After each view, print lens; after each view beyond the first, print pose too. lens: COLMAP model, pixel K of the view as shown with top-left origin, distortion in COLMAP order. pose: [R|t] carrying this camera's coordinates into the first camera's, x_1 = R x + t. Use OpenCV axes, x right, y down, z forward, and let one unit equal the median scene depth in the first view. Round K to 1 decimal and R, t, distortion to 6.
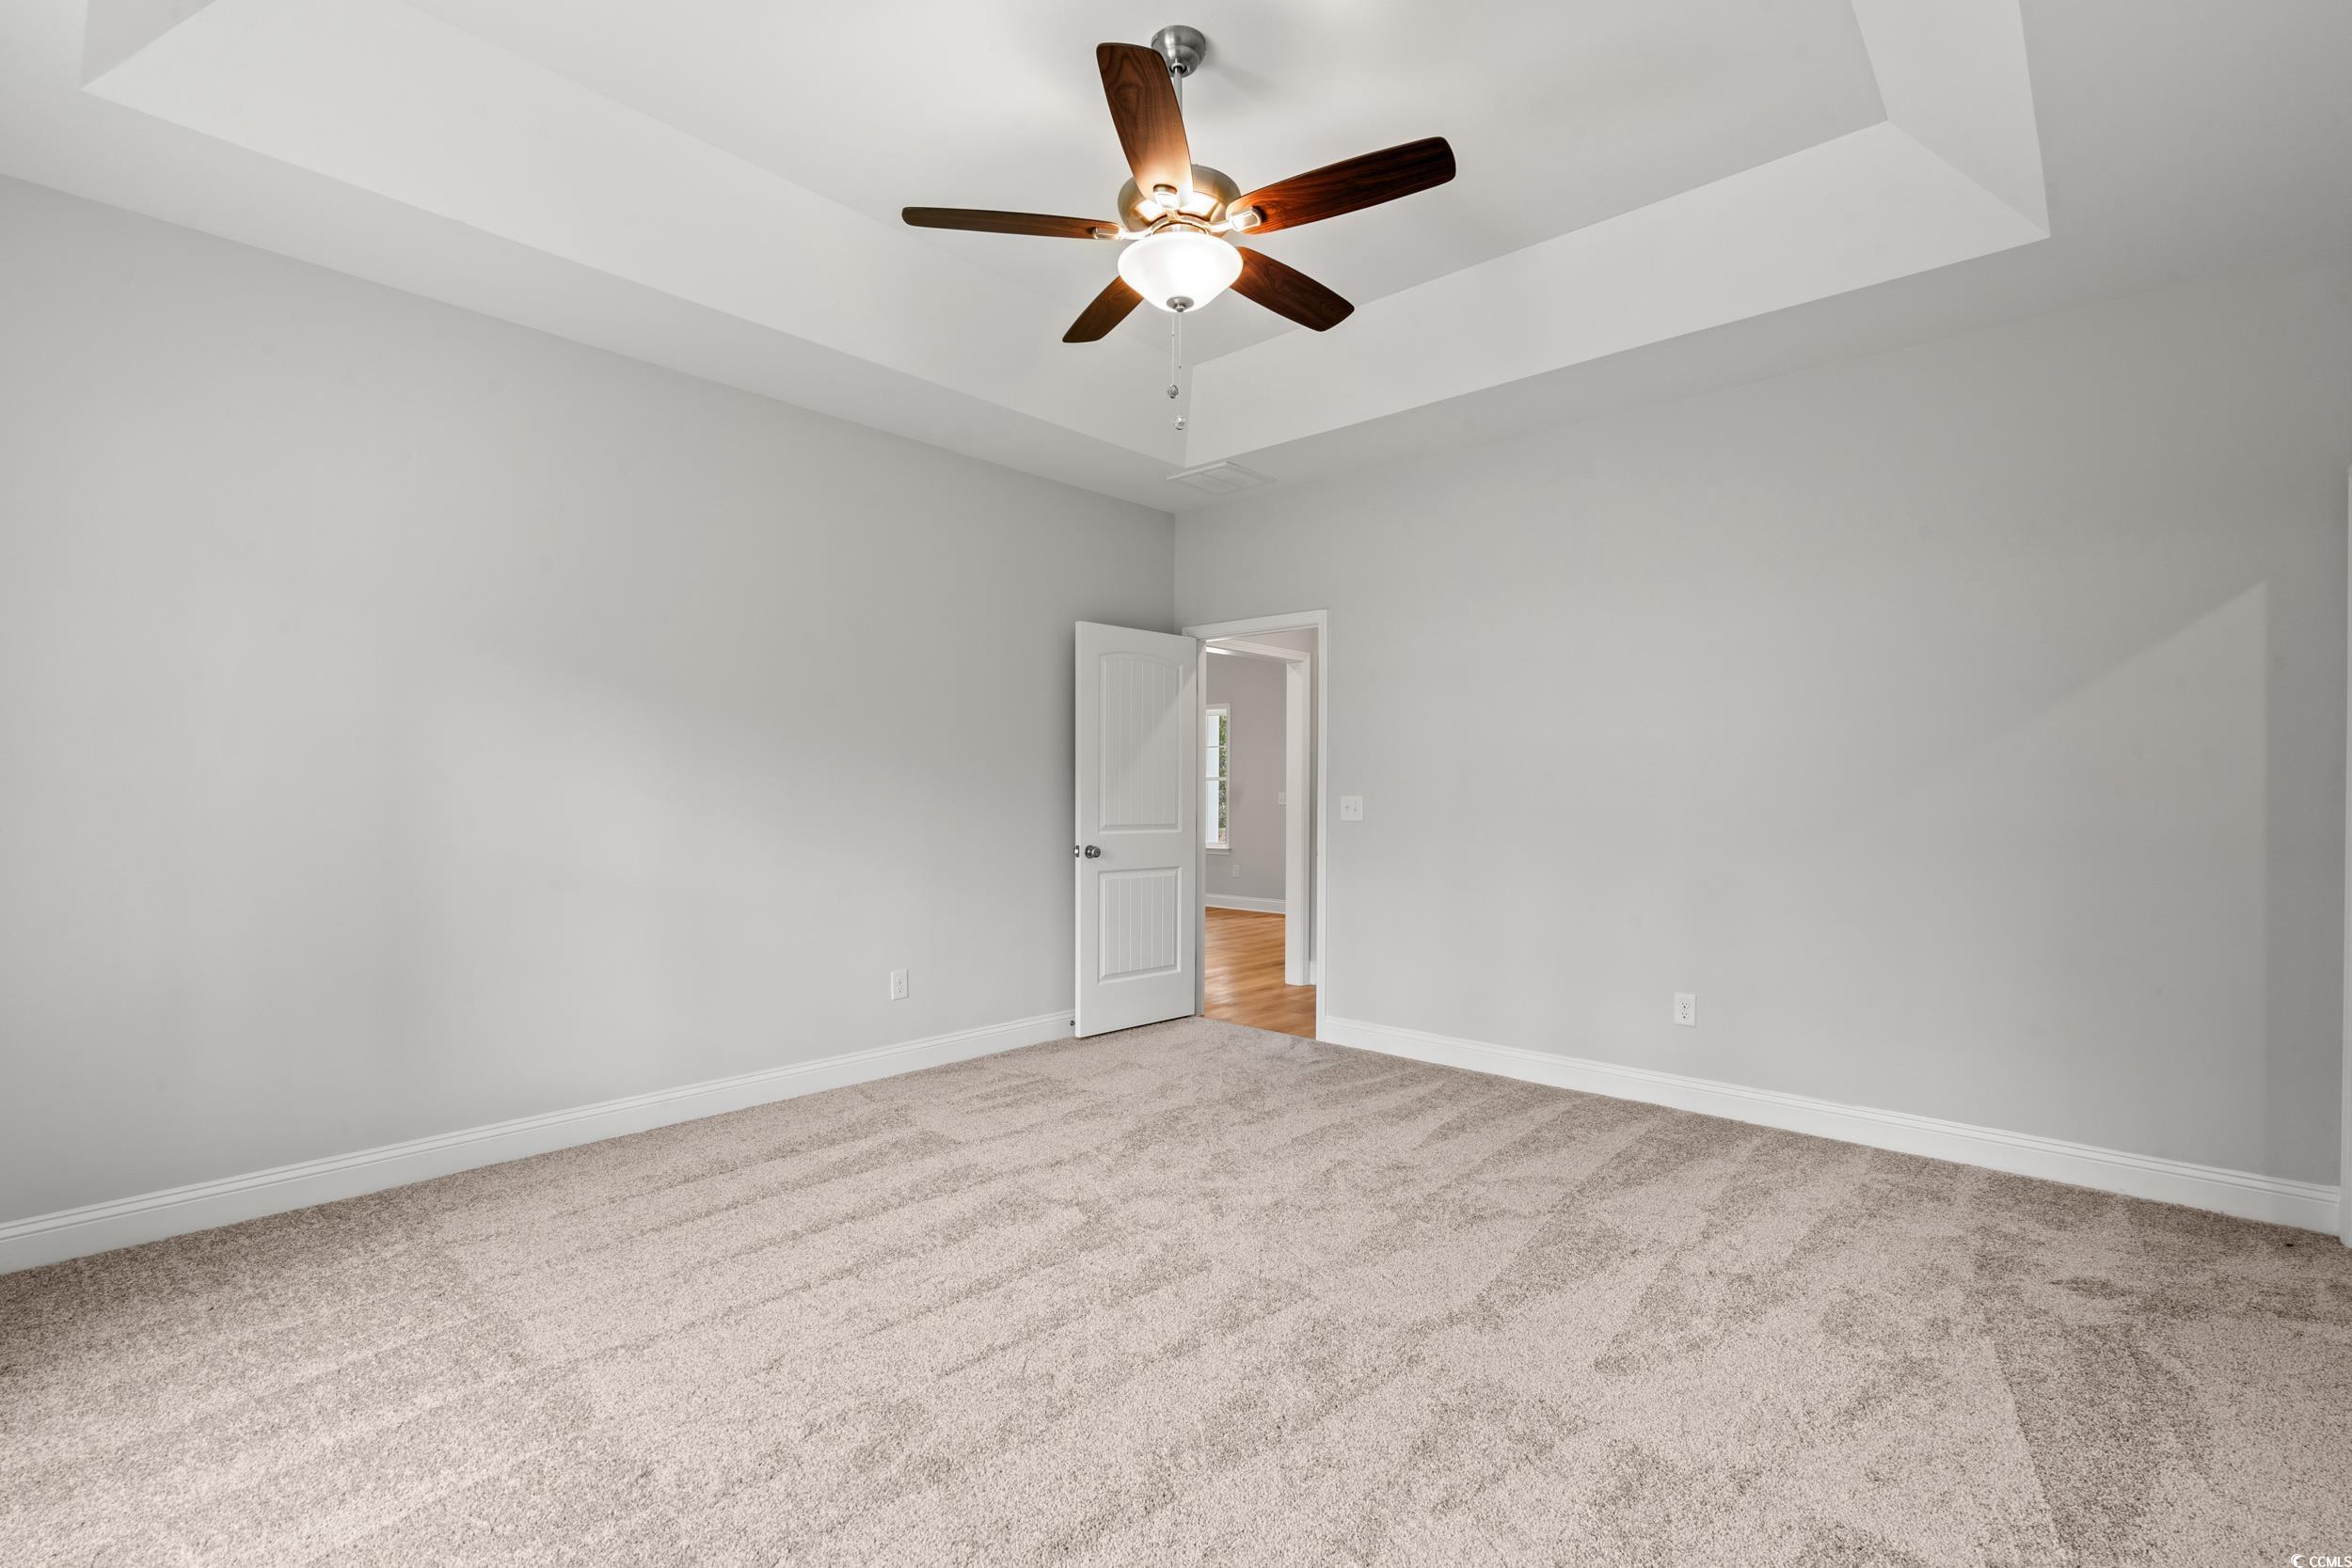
lens RADIAL K [[1064.2, 0, 1176.0], [0, 1064.2, 784.0], [0, 0, 1]] dist [-0.001177, 0.000137]
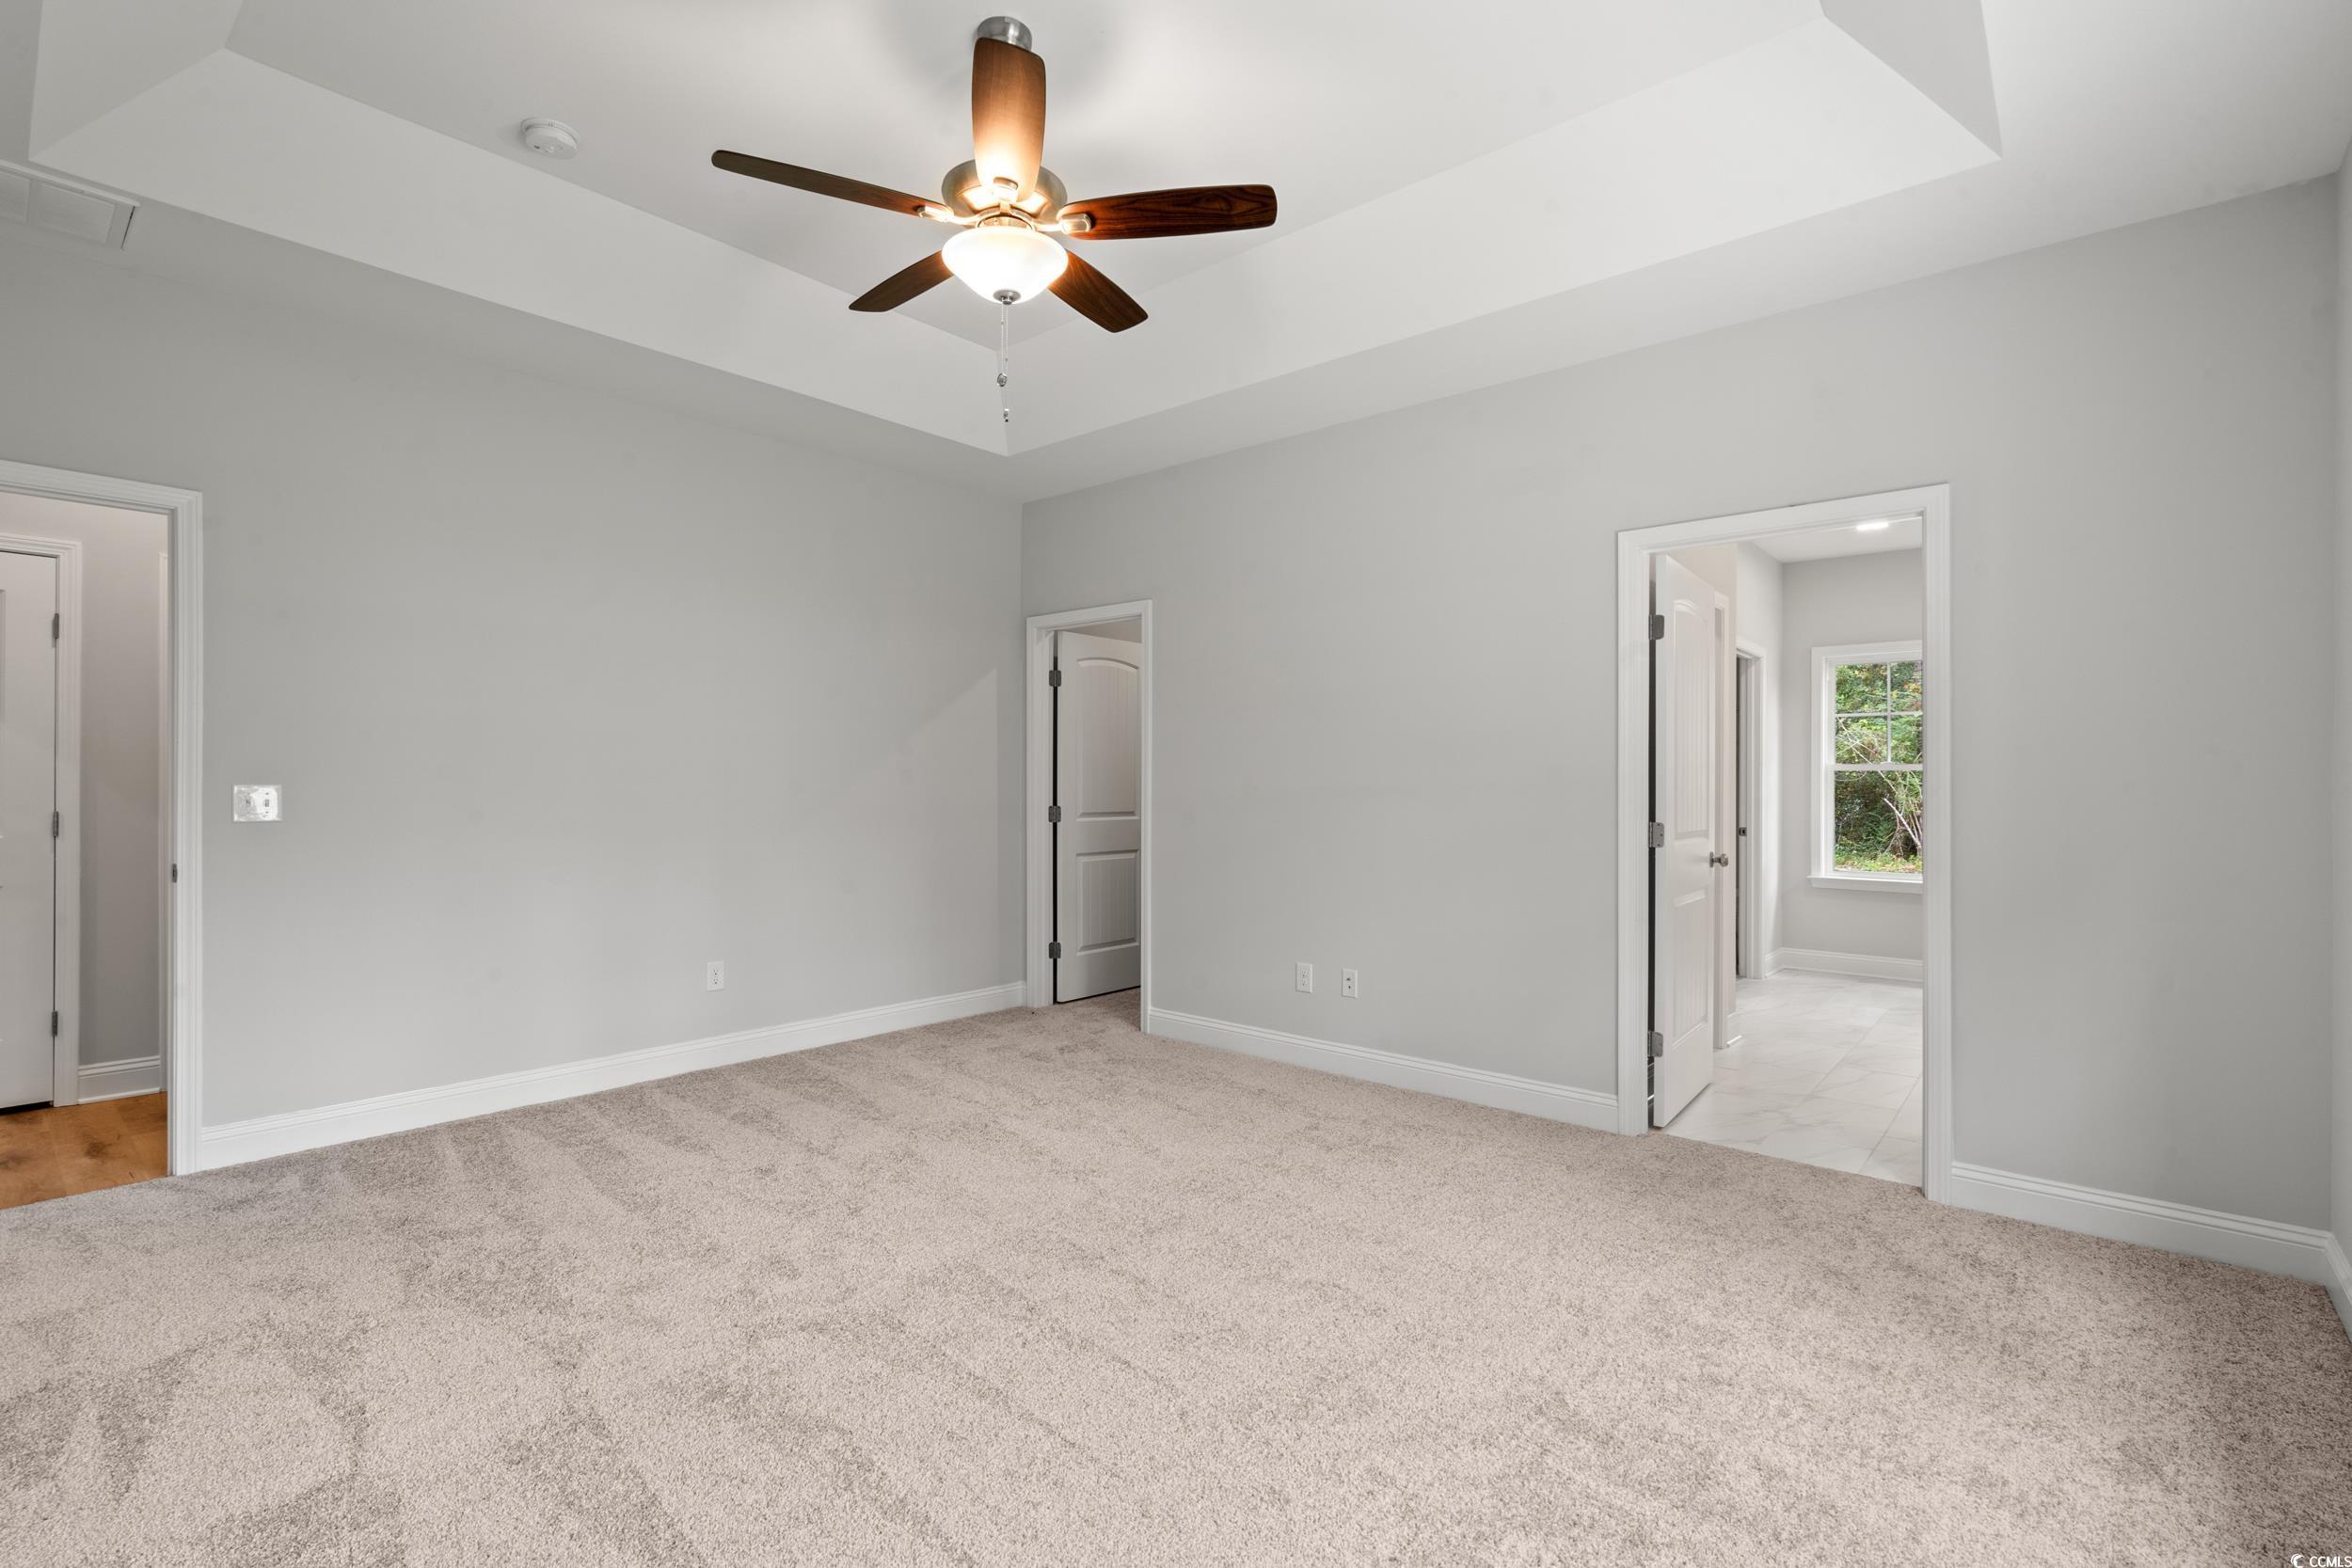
lens RADIAL K [[1064.2, 0, 1176.0], [0, 1064.2, 784.0], [0, 0, 1]] dist [-0.001177, 0.000137]
pose [[-0.015960, -0.006171, 0.999854, -0.571566], [-0.014773, 0.999873, 0.005935, 0.000063], [-0.999763, -0.014676, -0.016049, 0.494972]]
